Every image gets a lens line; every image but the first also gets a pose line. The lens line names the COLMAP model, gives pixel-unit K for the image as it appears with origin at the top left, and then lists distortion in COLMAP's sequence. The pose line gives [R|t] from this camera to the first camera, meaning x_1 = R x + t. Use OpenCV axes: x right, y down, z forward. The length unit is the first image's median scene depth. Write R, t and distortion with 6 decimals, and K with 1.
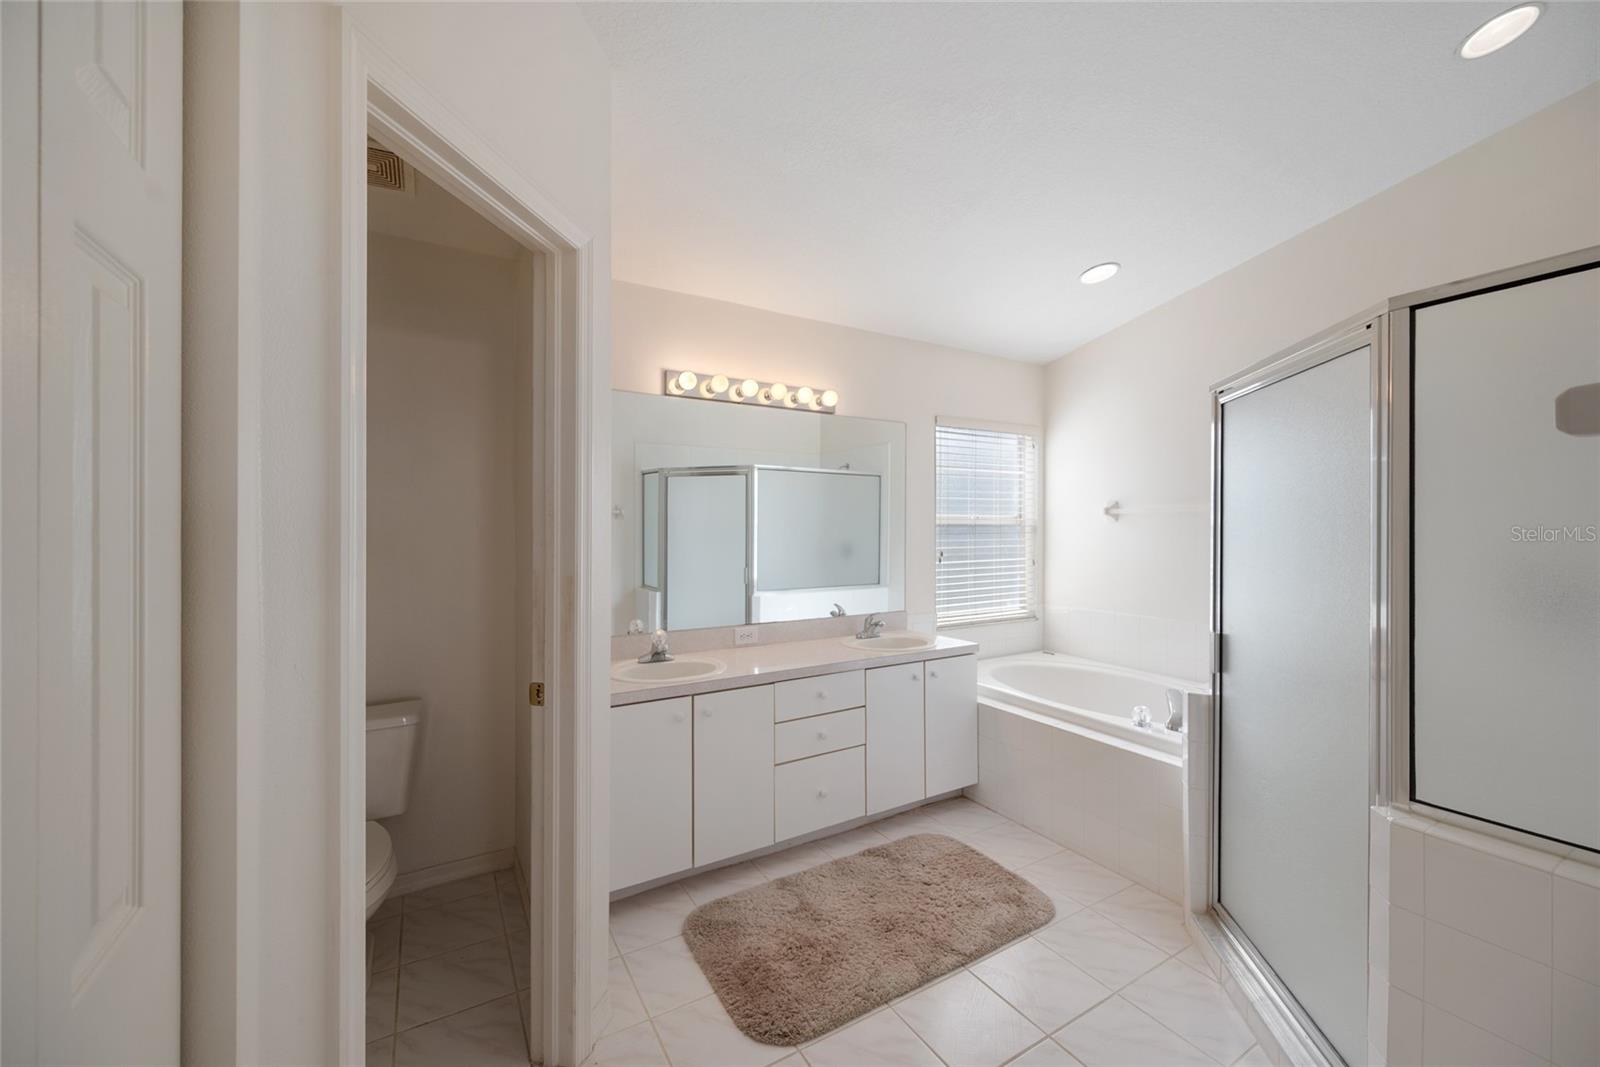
lens RADIAL K [[634.3, 0, 802.4], [0, 634.3, 527.7], [0, 0, 1]] dist [-0.001589, -0.000385]
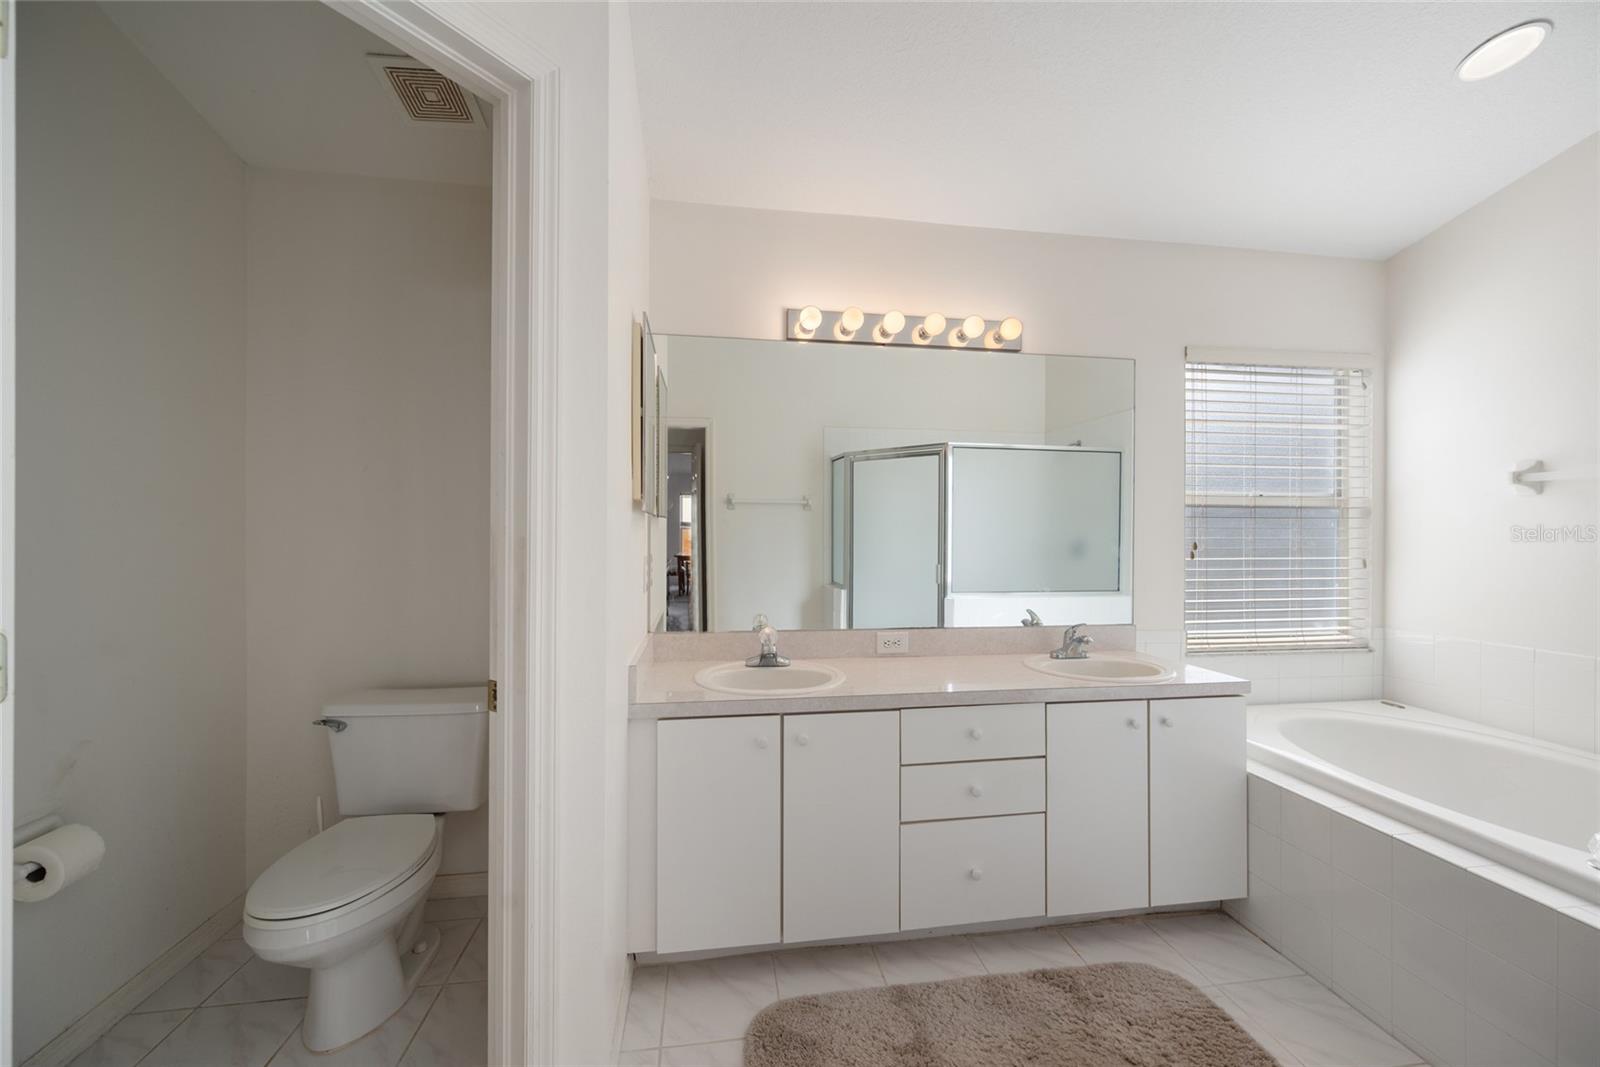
lens RADIAL K [[634.3, 0, 800.8], [0, 634.3, 532.2], [0, 0, 1]] dist [-0.001589, -0.000385]
pose [[0.923947, 0.003843, -0.382500, 0.105833], [-0.005179, 0.999984, -0.002464, 0.037260], [0.382485, 0.004257, 0.923952, 0.238901]]
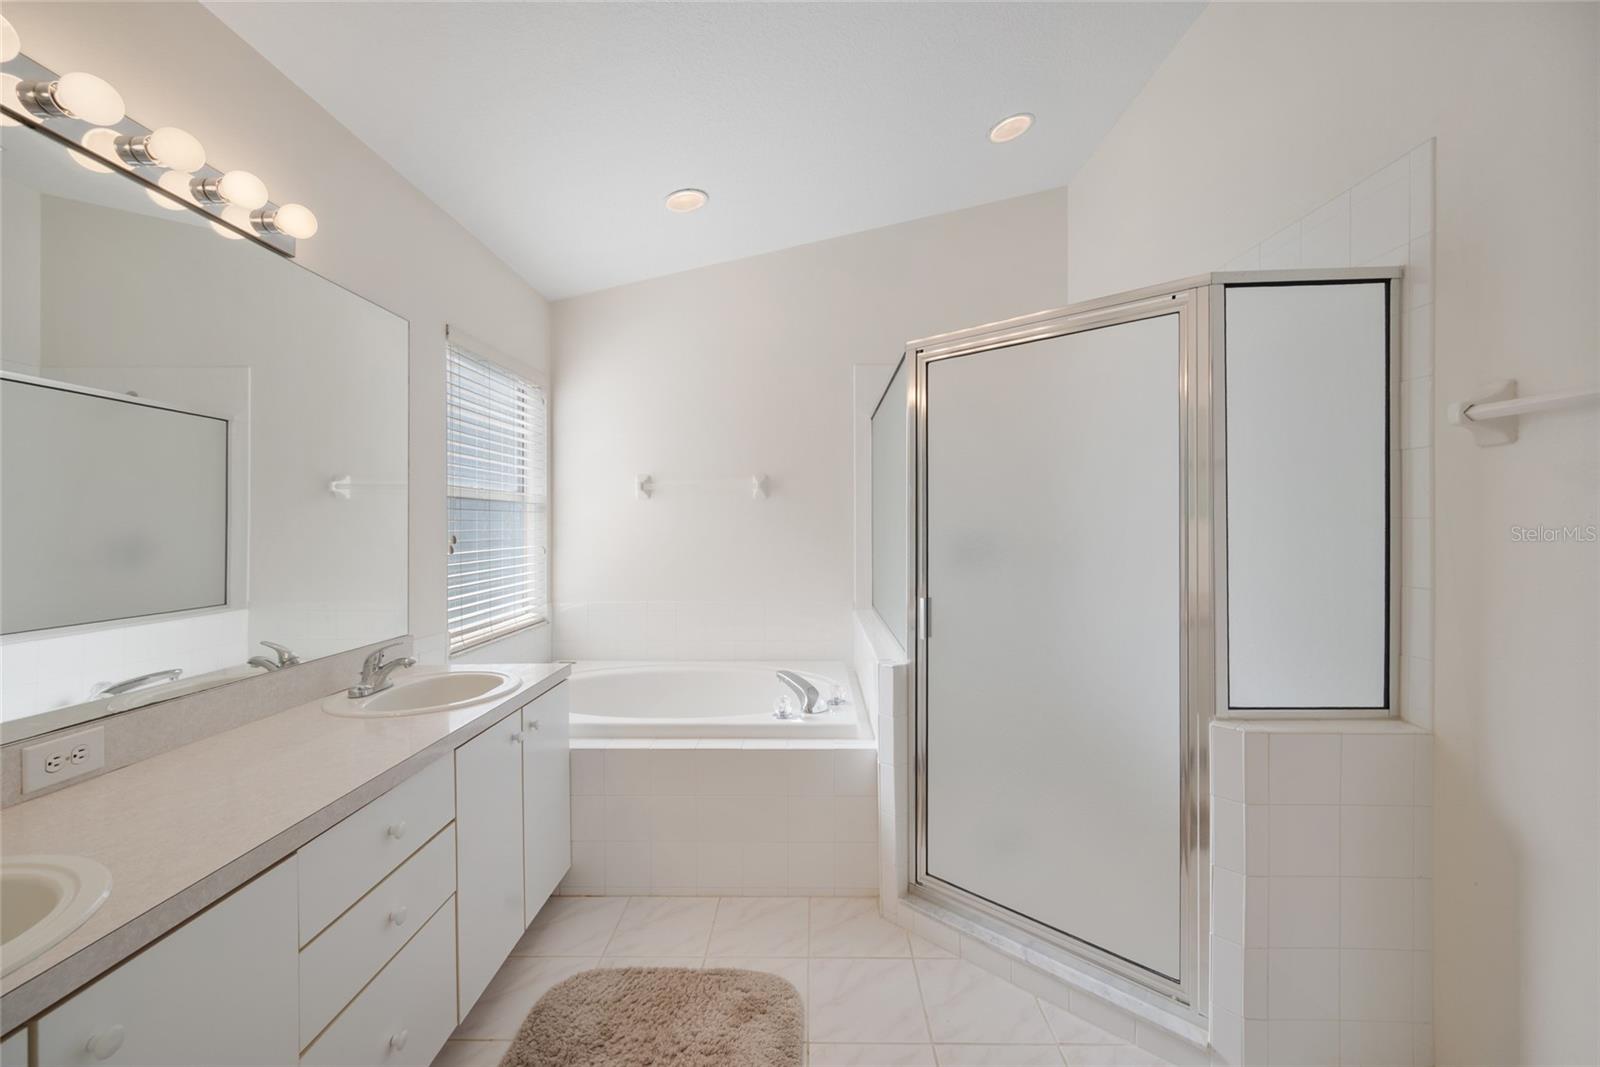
lens RADIAL K [[634.3, 0, 804.1], [0, 634.3, 524.2], [0, 0, 1]] dist [-0.001589, -0.000385]
pose [[0.524009, -0.003718, 0.851704, -0.179237], [0.007944, 0.999968, -0.000523, 0.035357], [-0.851676, 0.007040, 0.524022, 0.433949]]
